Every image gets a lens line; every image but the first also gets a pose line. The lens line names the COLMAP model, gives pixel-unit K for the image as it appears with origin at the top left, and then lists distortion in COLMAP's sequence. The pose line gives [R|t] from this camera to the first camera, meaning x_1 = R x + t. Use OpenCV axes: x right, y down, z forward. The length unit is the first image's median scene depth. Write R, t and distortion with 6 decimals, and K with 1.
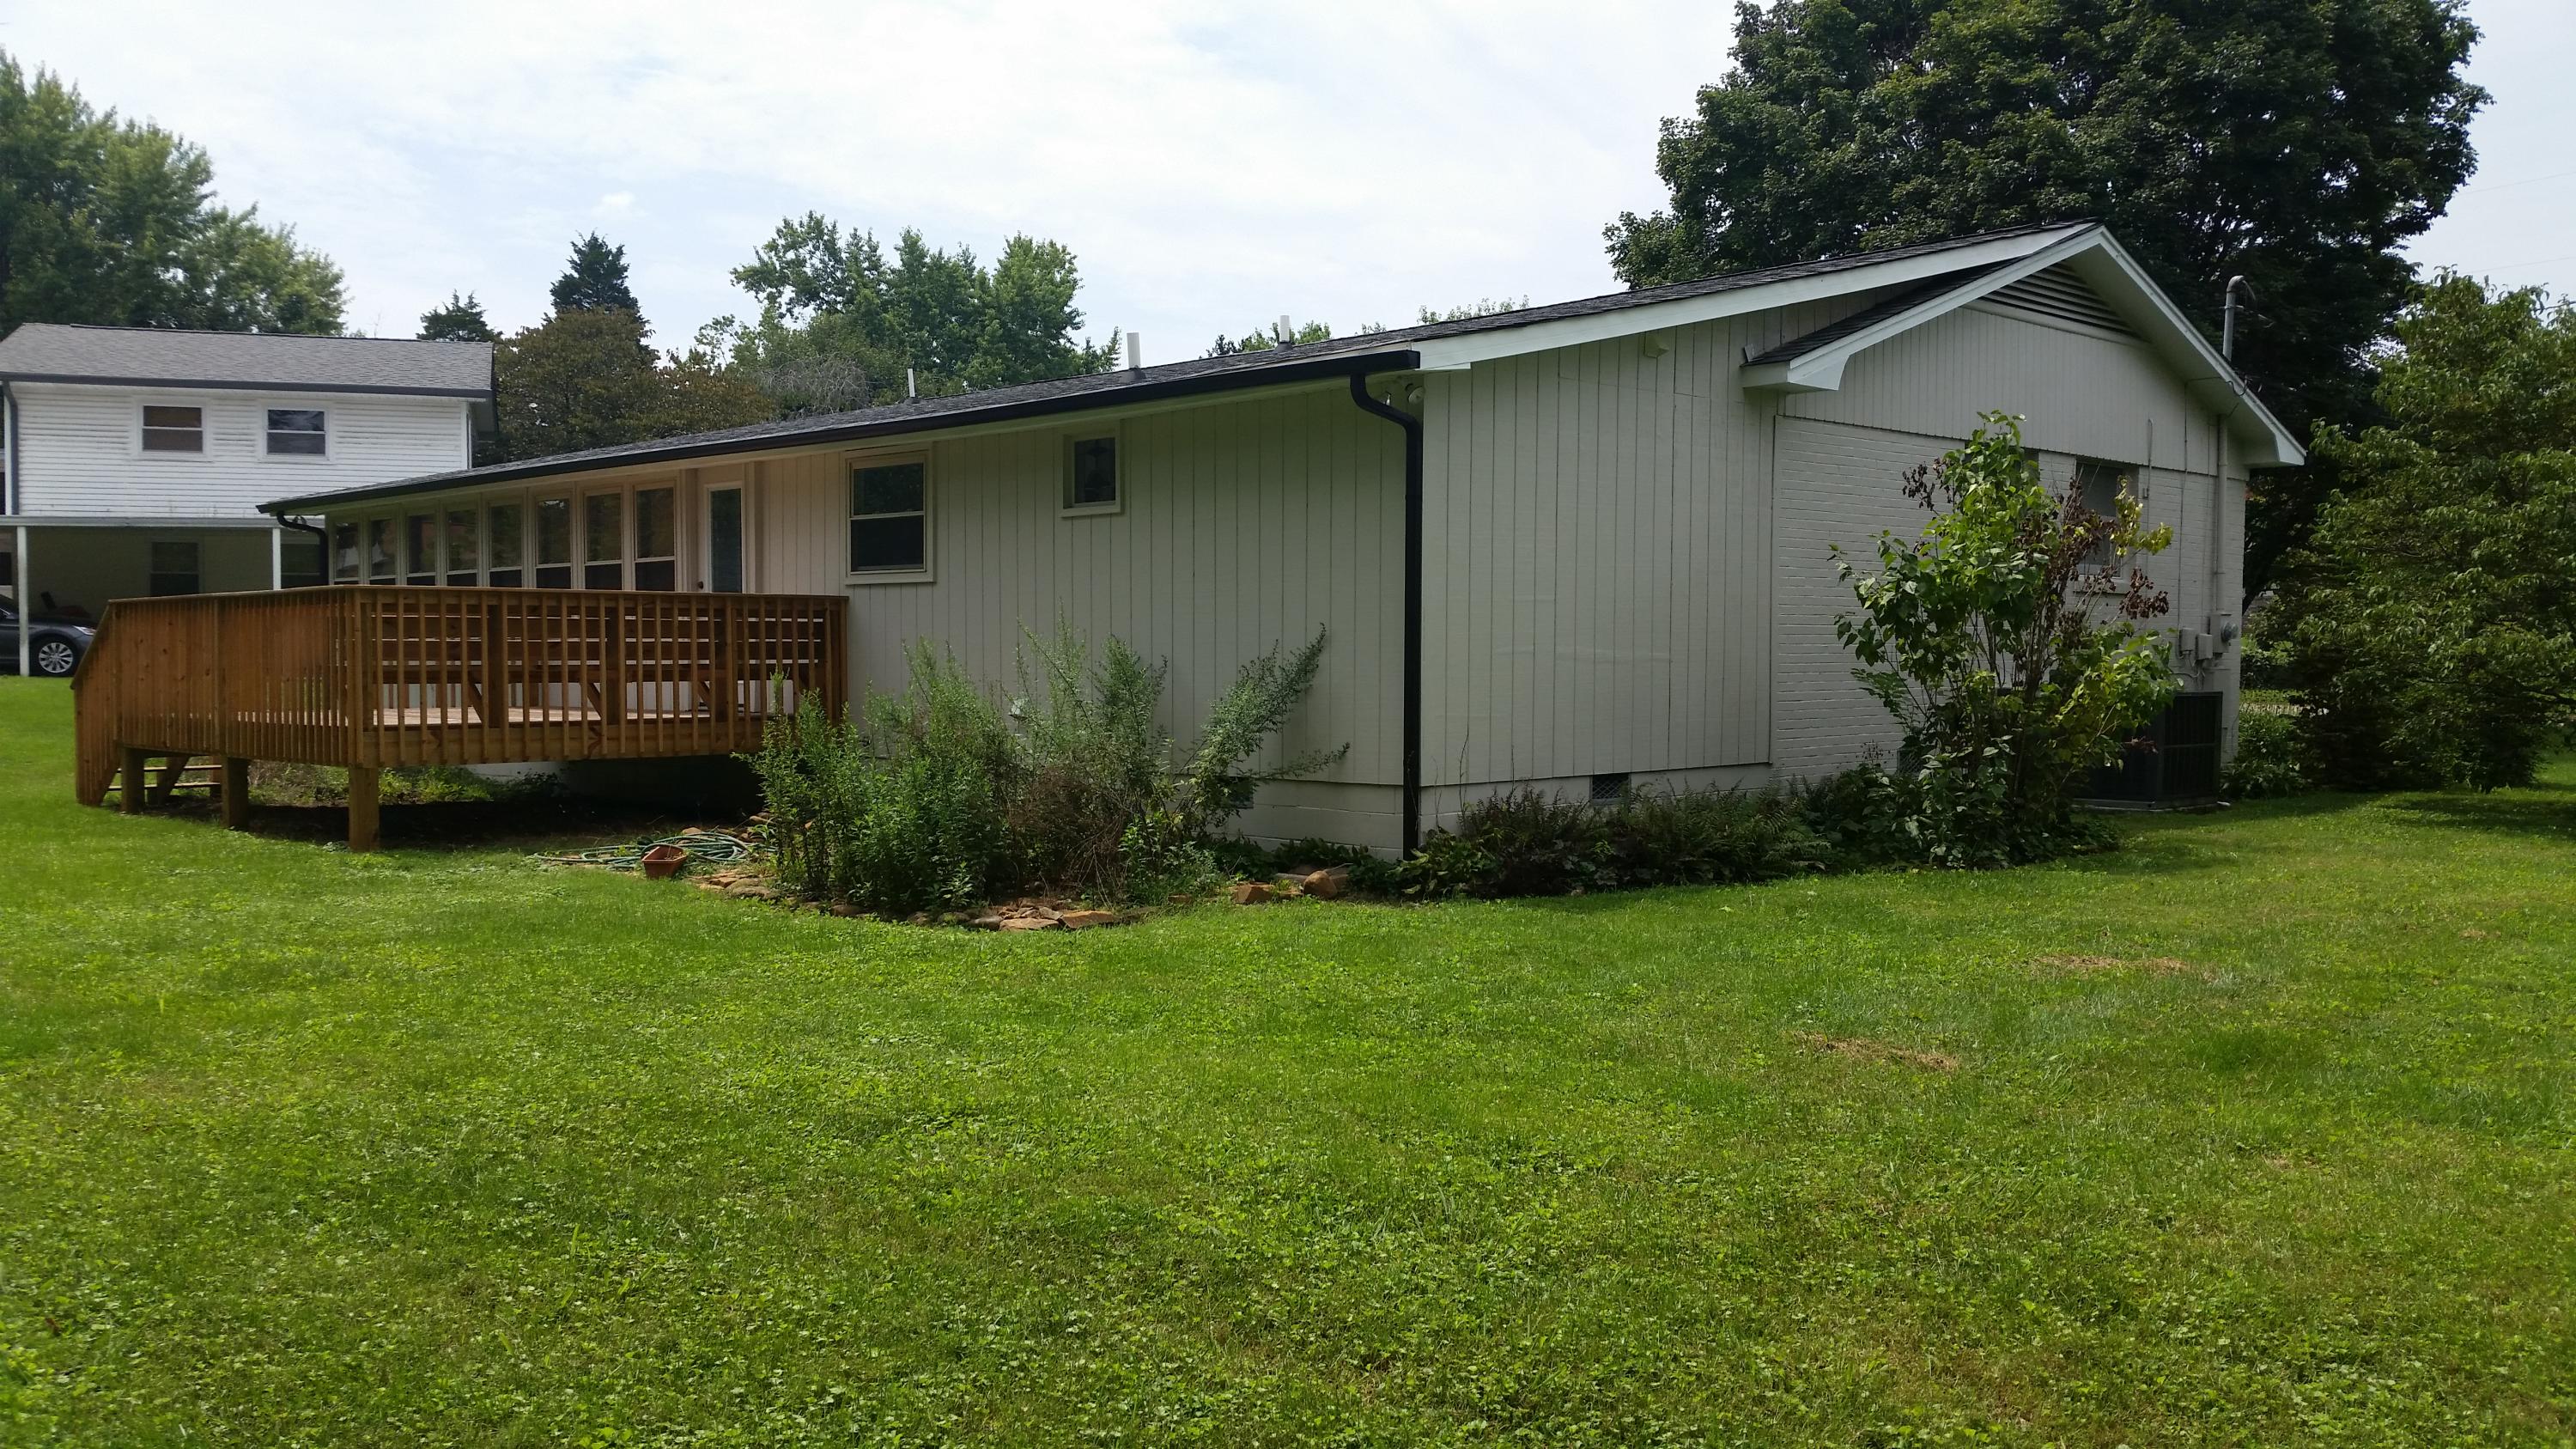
lens RADIAL K [[2110.2, 0, 1275.1], [0, 2110.2, 734.7], [0, 0, 1]] dist [0.080075, -0.165499]
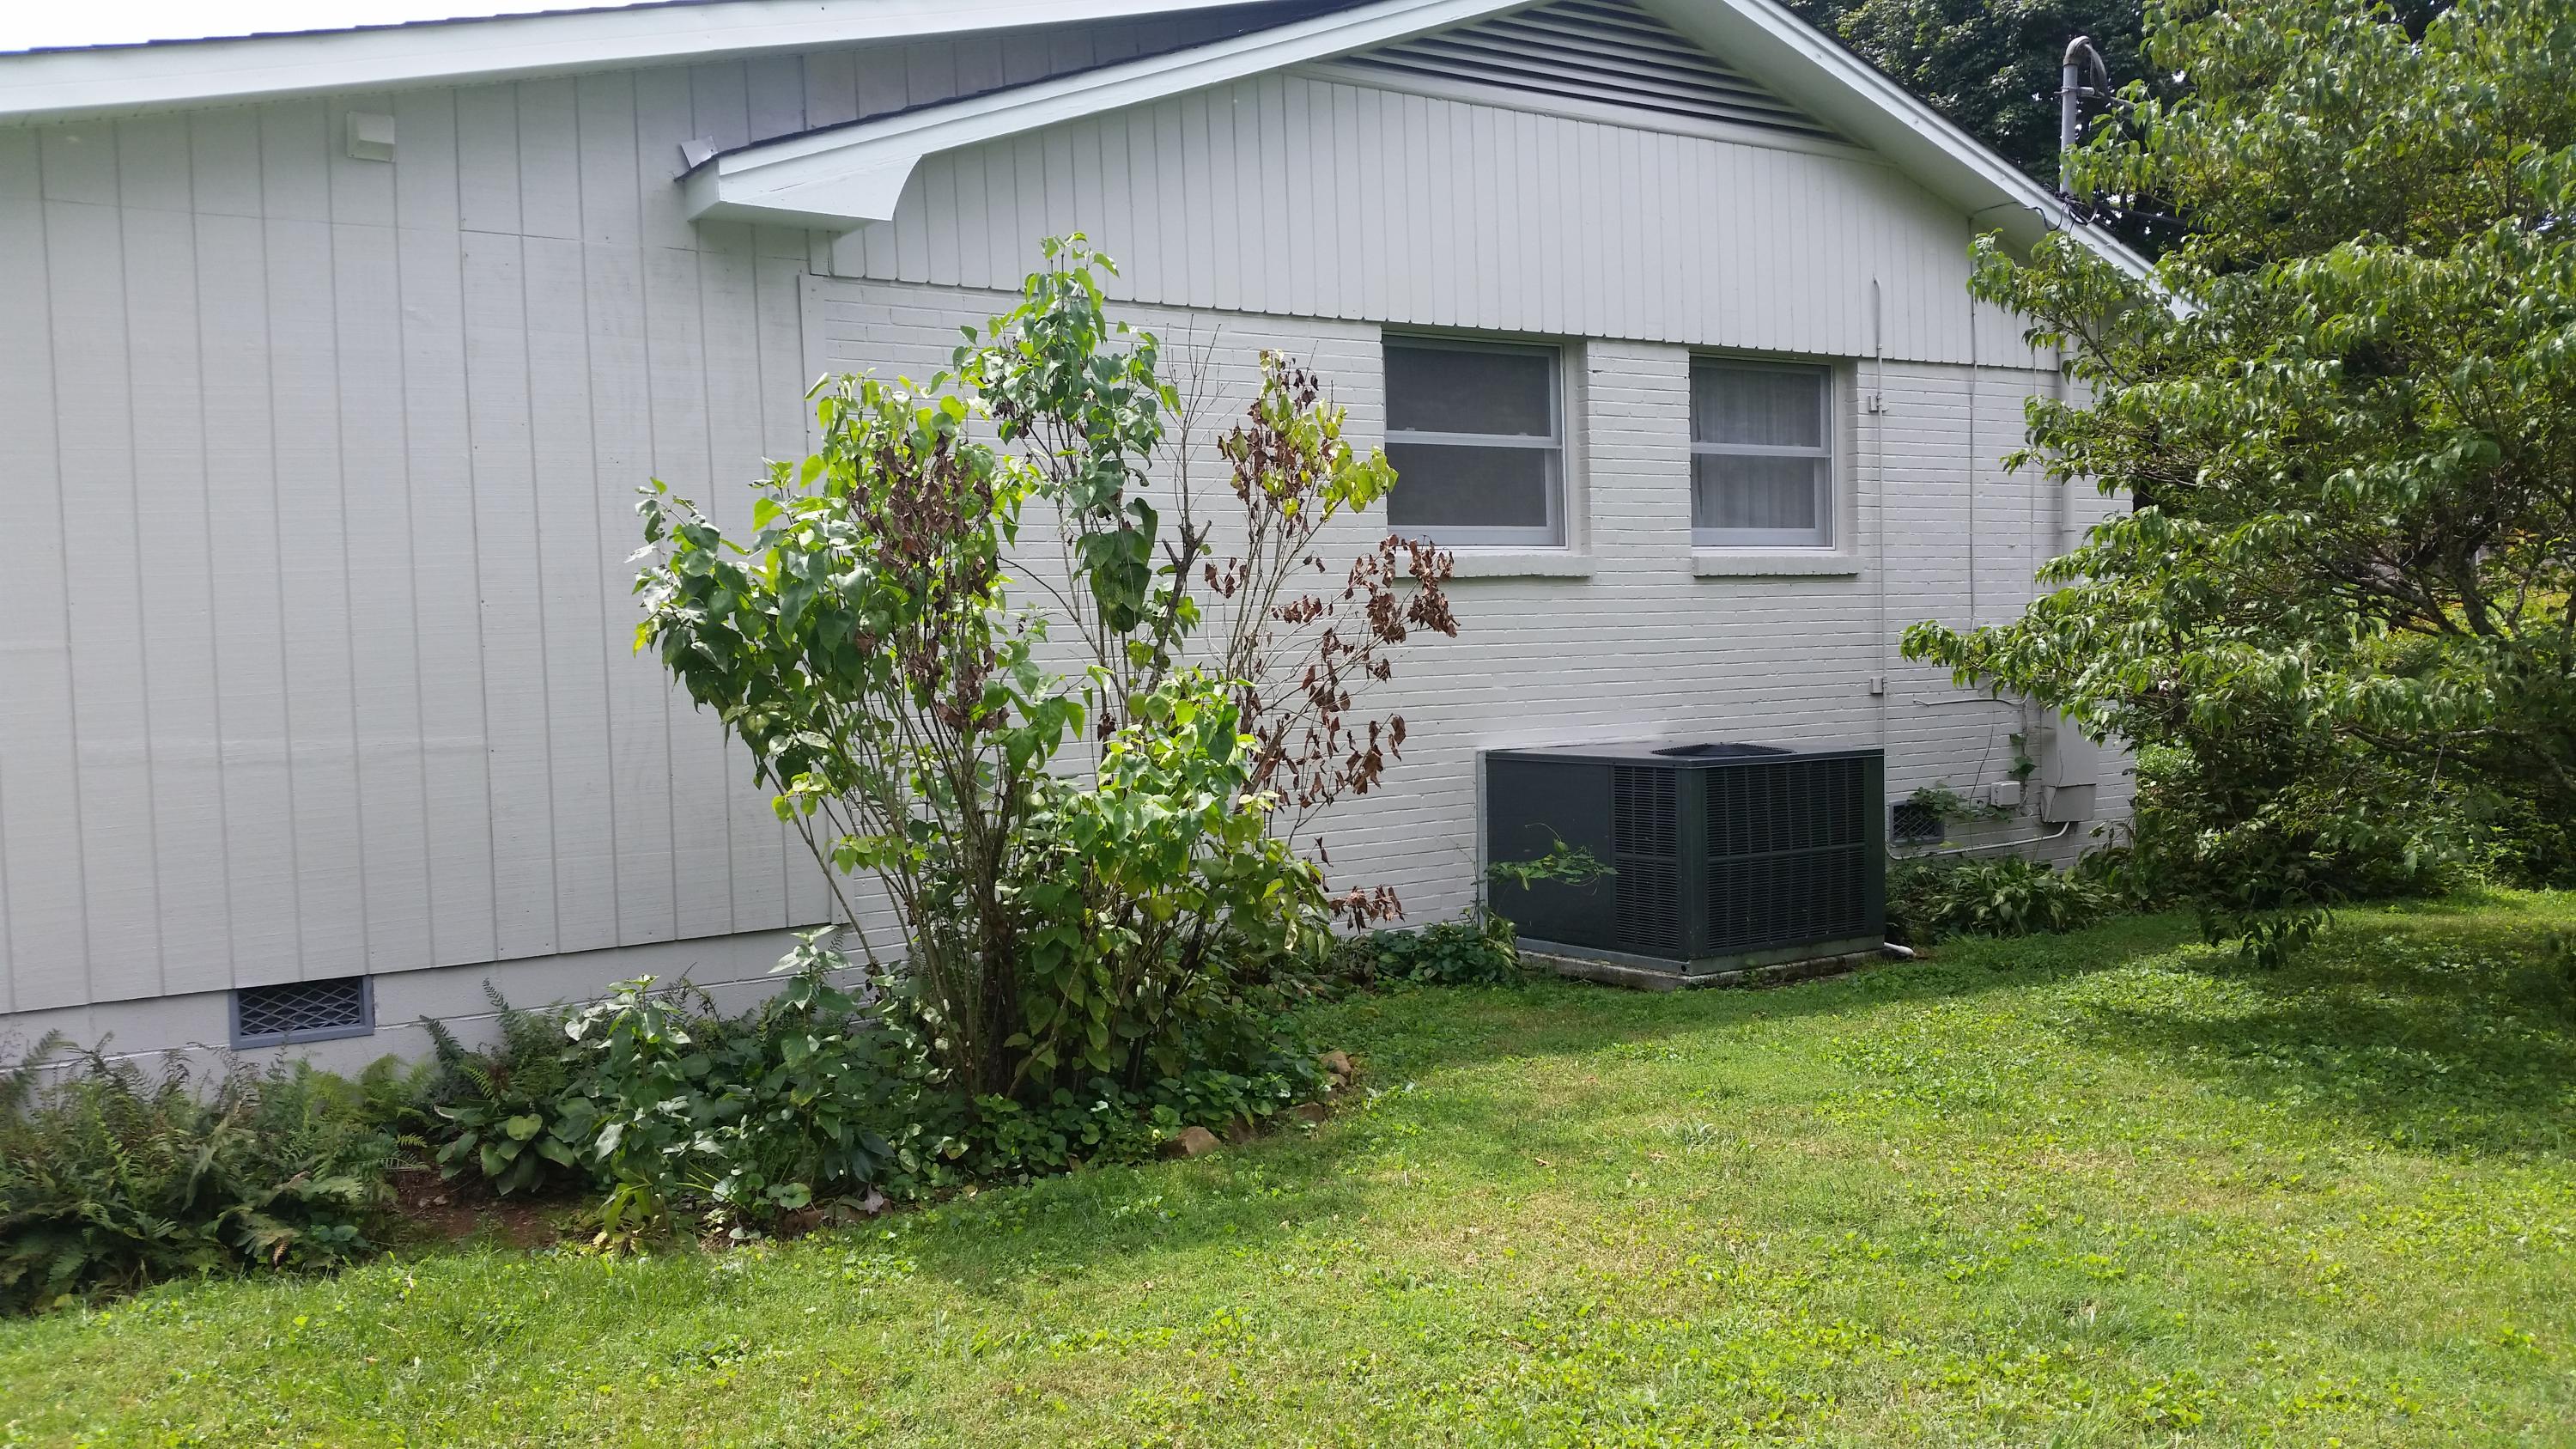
lens RADIAL K [[2110.2, 0, 1283.7], [0, 2110.2, 740.6], [0, 0, 1]] dist [0.080075, -0.165499]
pose [[0.983279, -0.034942, -0.178724, 0.472782], [0.033529, 0.999378, -0.010918, -0.025798], [0.178994, 0.004743, 0.983839, 0.527200]]
